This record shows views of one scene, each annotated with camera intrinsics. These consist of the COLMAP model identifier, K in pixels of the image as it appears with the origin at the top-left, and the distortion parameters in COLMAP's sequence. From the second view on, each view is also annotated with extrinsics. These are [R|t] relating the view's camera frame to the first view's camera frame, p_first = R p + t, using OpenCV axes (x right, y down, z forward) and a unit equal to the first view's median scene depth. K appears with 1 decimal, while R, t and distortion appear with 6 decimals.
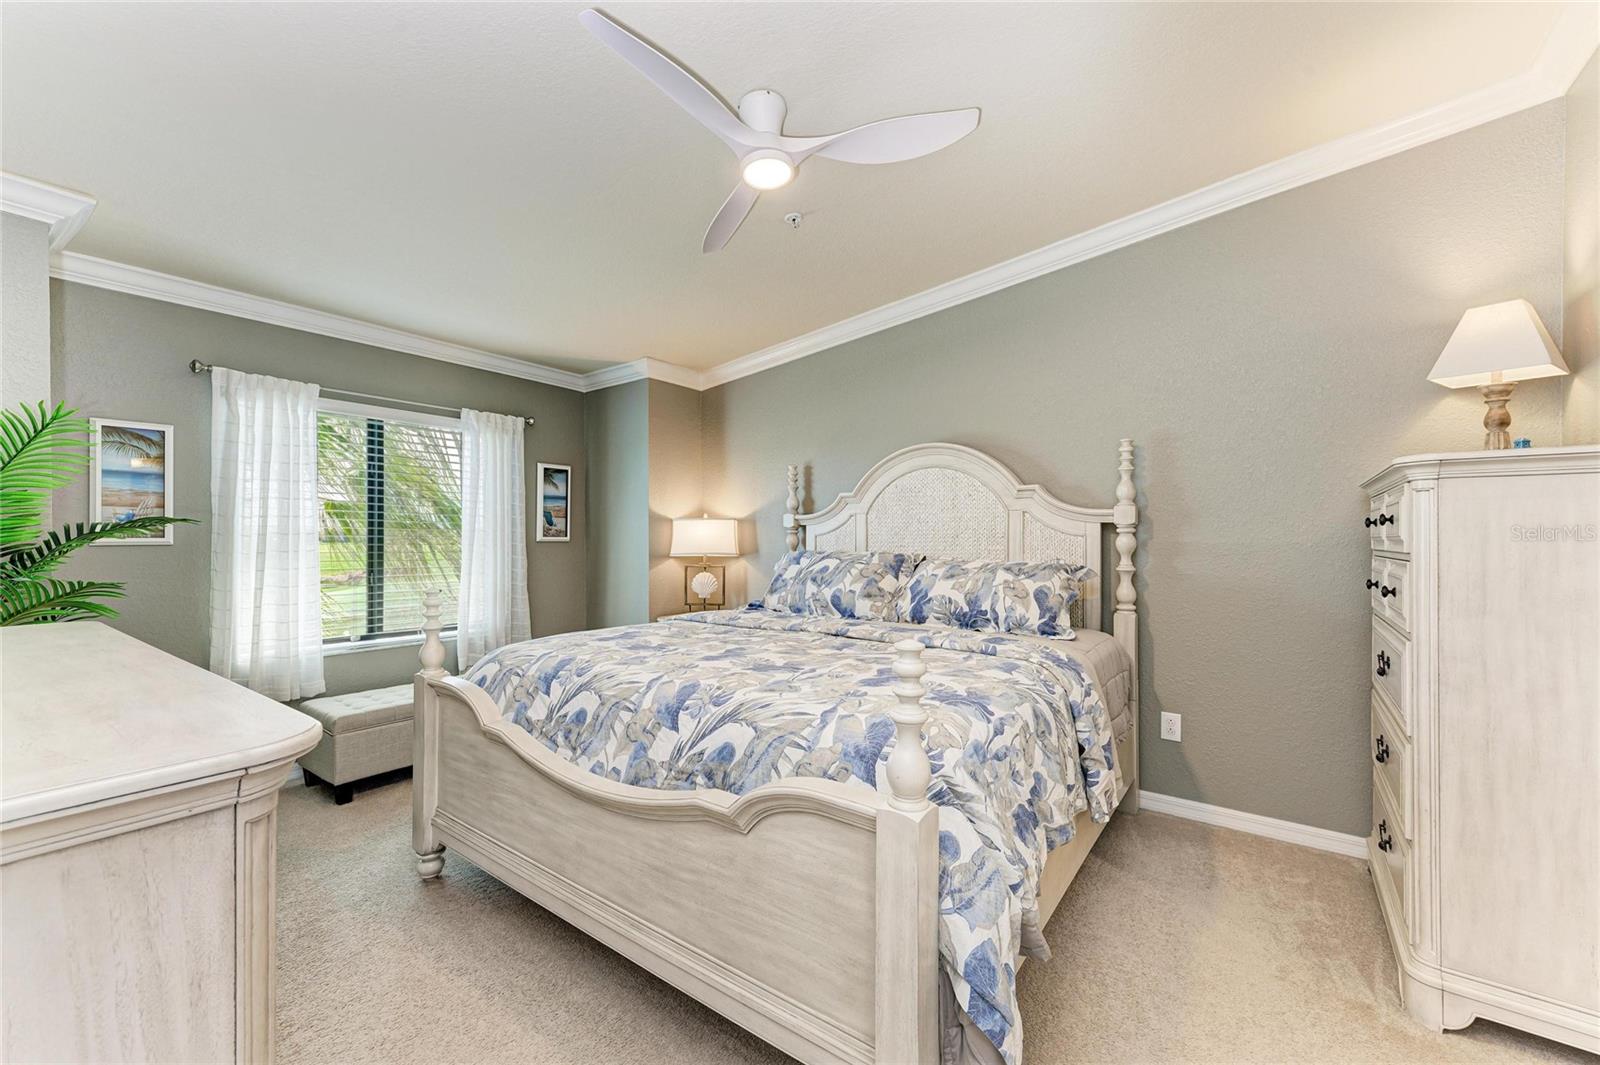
lens RADIAL K [[635.5, 0, 798.1], [0, 635.5, 534.7], [0, 0, 1]] dist [0.010135, -0.000090]
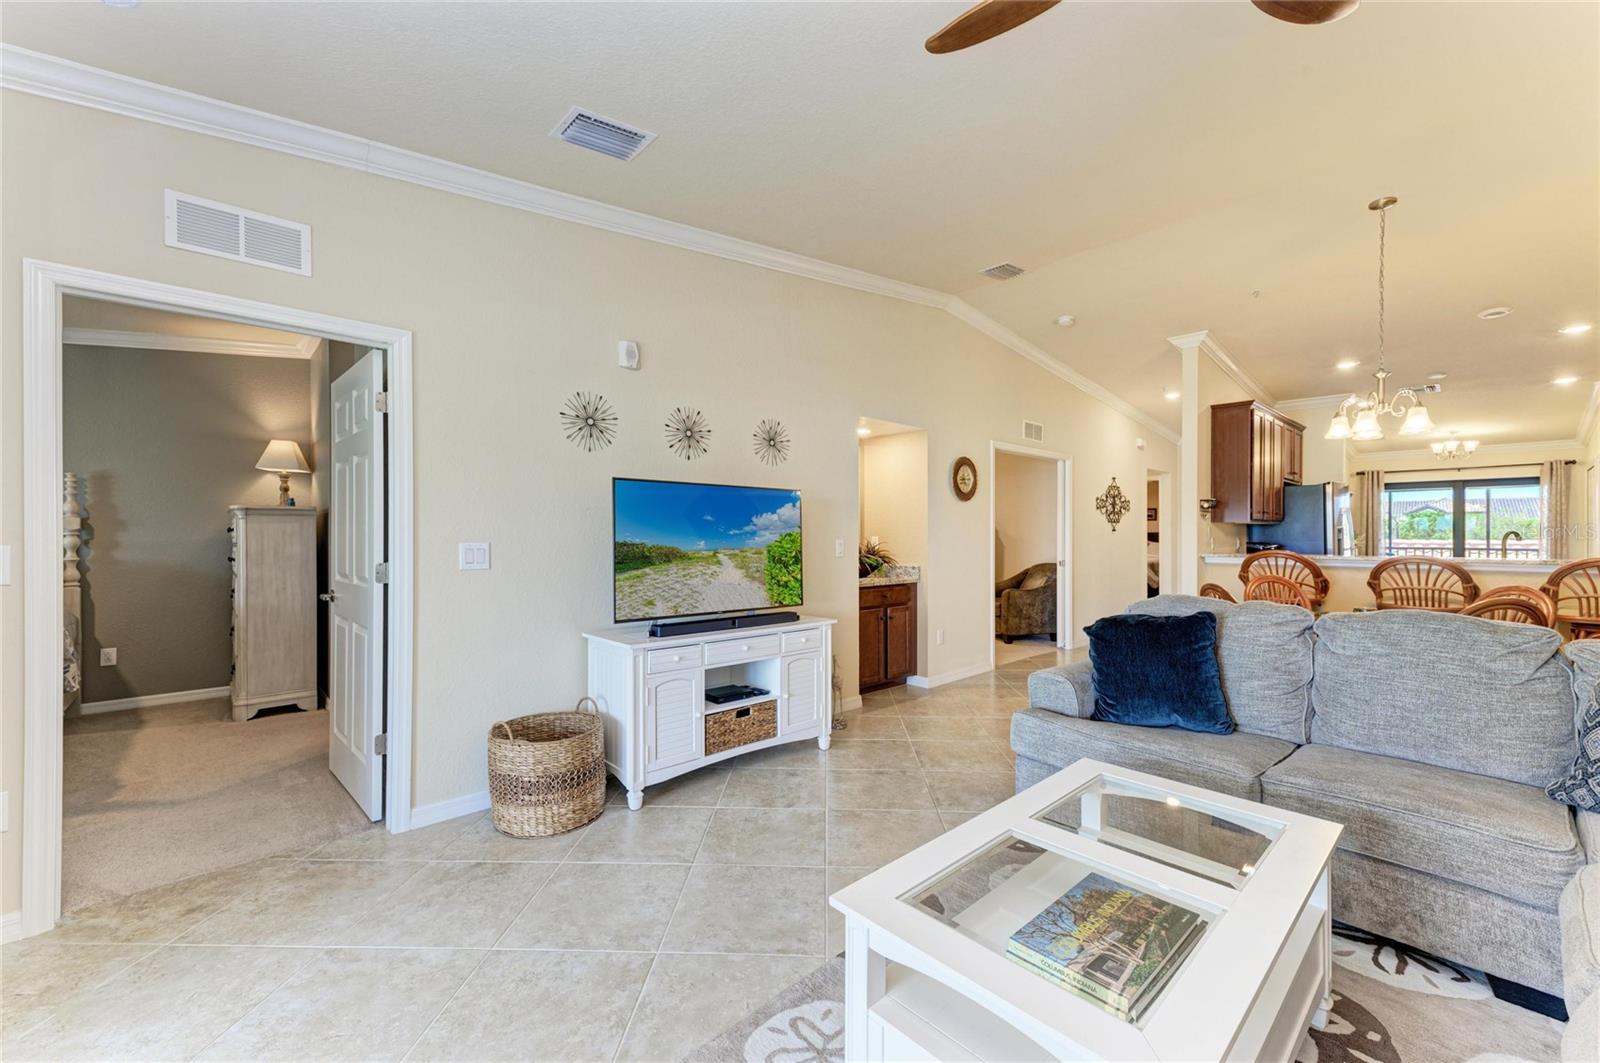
lens RADIAL K [[635.5, 0, 798.1], [0, 635.5, 533.7], [0, 0, 1]] dist [0.010135, -0.000090]
pose [[0.188017, 0.003774, 0.982158, -0.644315], [0.002385, 0.999988, -0.004300, 0.005825], [-0.982163, 0.003151, 0.188006, -0.954815]]
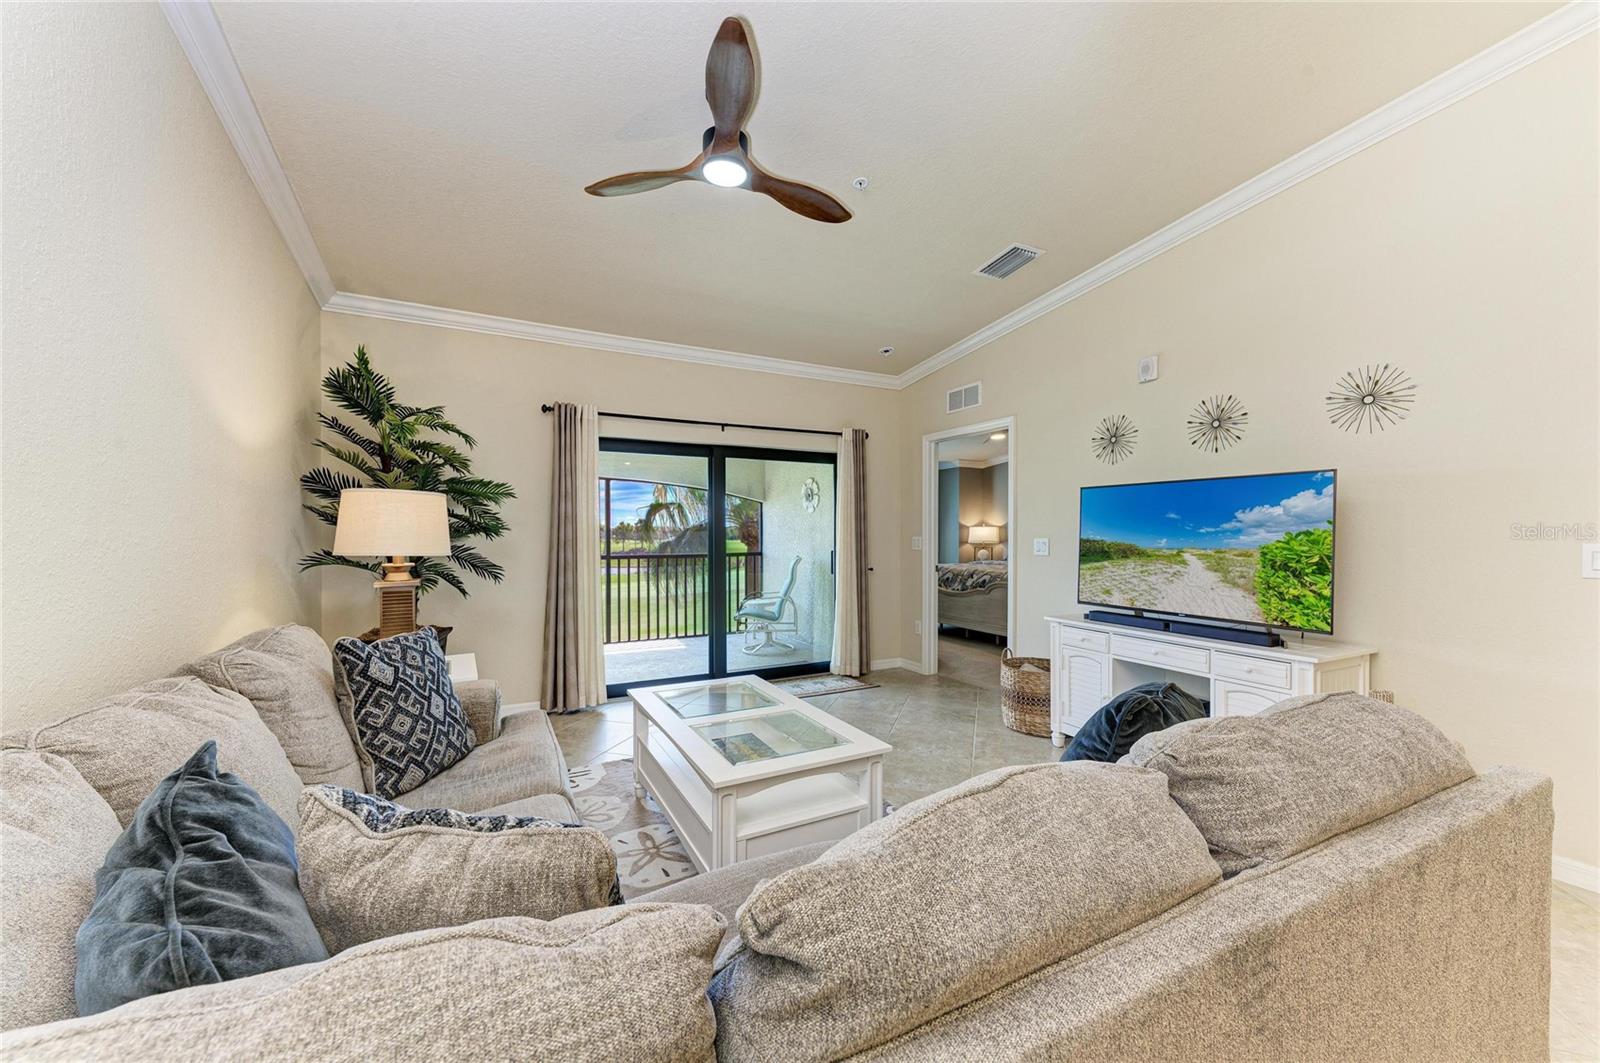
lens RADIAL K [[610.7, 0, 805.8], [0, 610.7, 533.6], [0, 0, 1]] dist [0.035605, -0.008772]
pose [[0.903046, 0.002771, -0.429536, 0.321190], [-0.003439, 0.999994, -0.000779, 0.006721], [0.429531, 0.002181, 0.903049, -1.823405]]
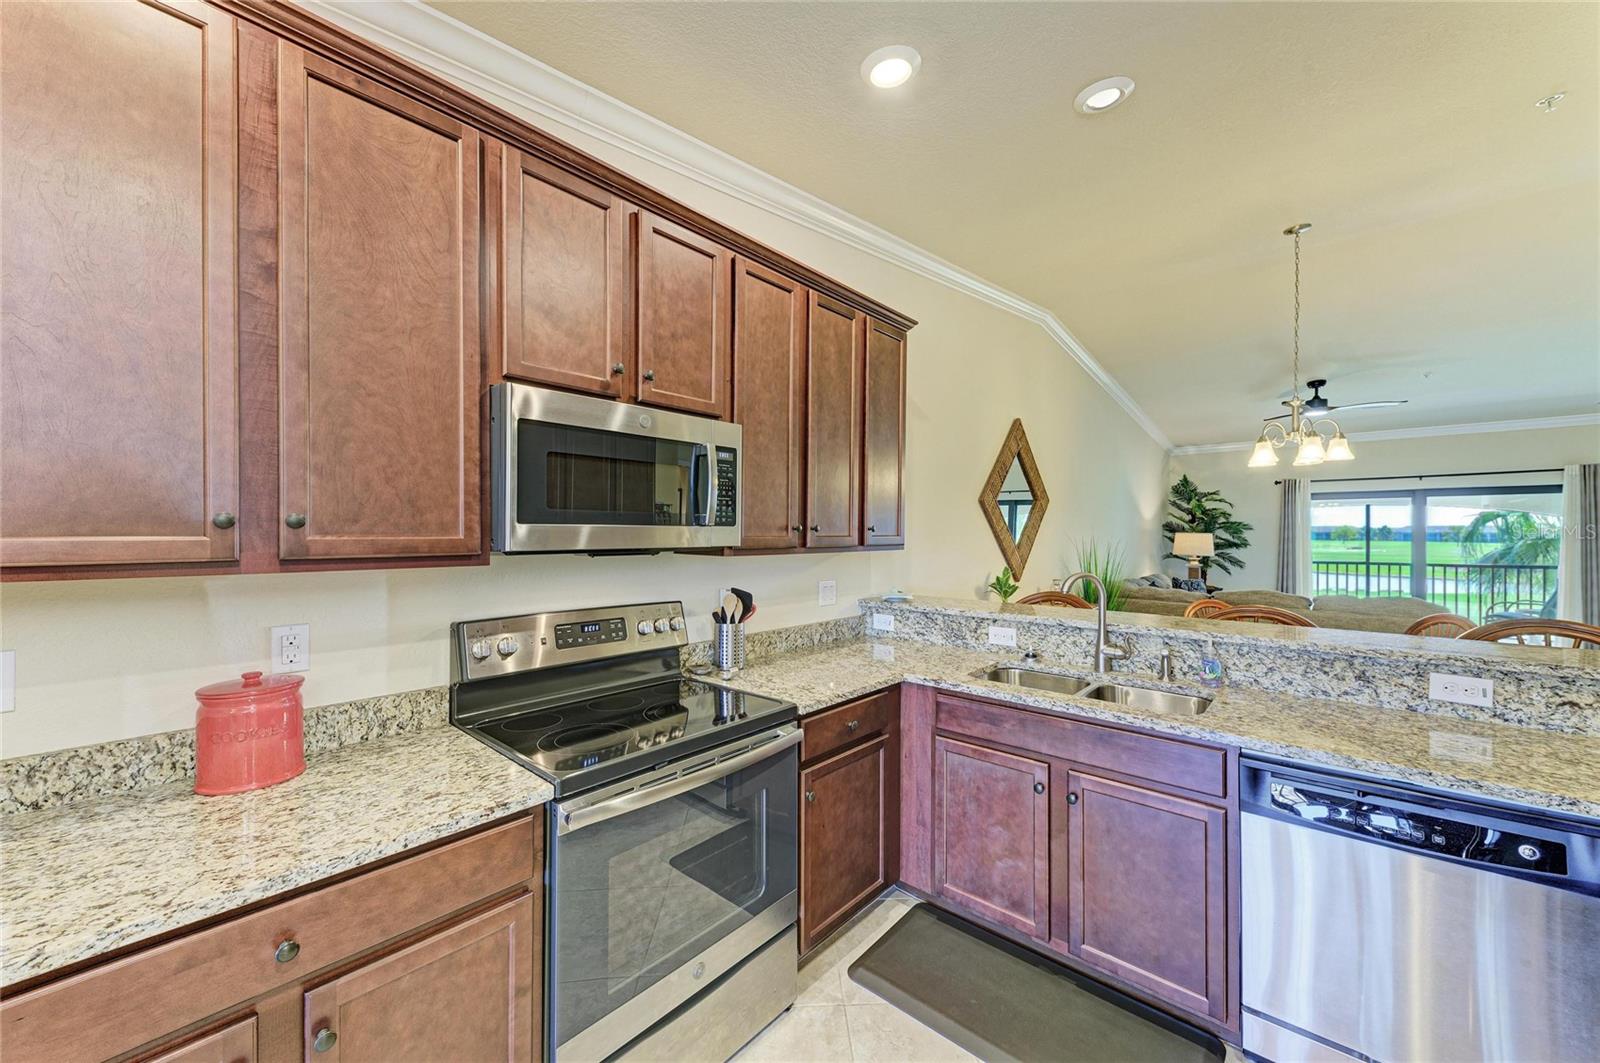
lens RADIAL K [[593.6, 0, 789.4], [0, 593.6, 538.3], [0, 0, 1]] dist [0.019811, -0.006890]
pose [[-0.102048, 0.010248, -0.994727, 2.052128], [-0.003791, 0.999936, 0.010691, -0.052081], [0.994772, 0.004862, -0.102002, -2.689157]]
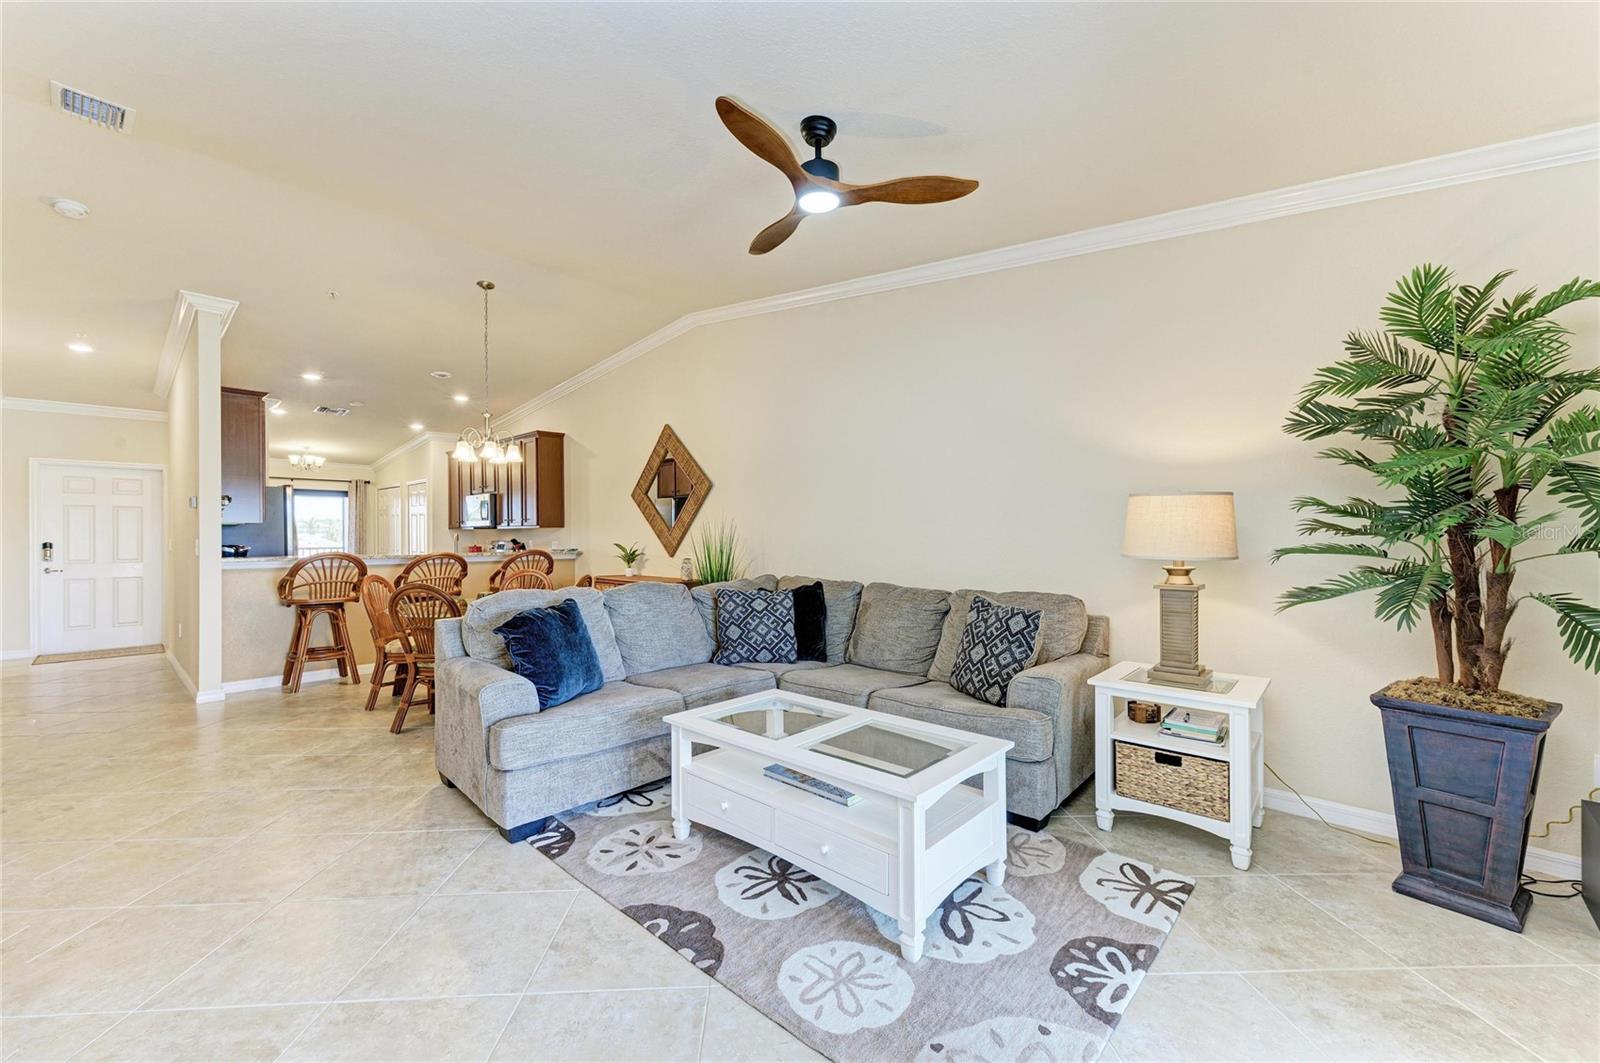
lens RADIAL K [[635.5, 0, 798.1], [0, 635.5, 533.7], [0, 0, 1]] dist [0.010135, -0.000090]
pose [[-0.994676, 0.006063, 0.102875, -0.168639], [0.006349, 0.999977, 0.002454, -0.000195], [-0.102858, 0.003094, -0.994691, -0.288513]]
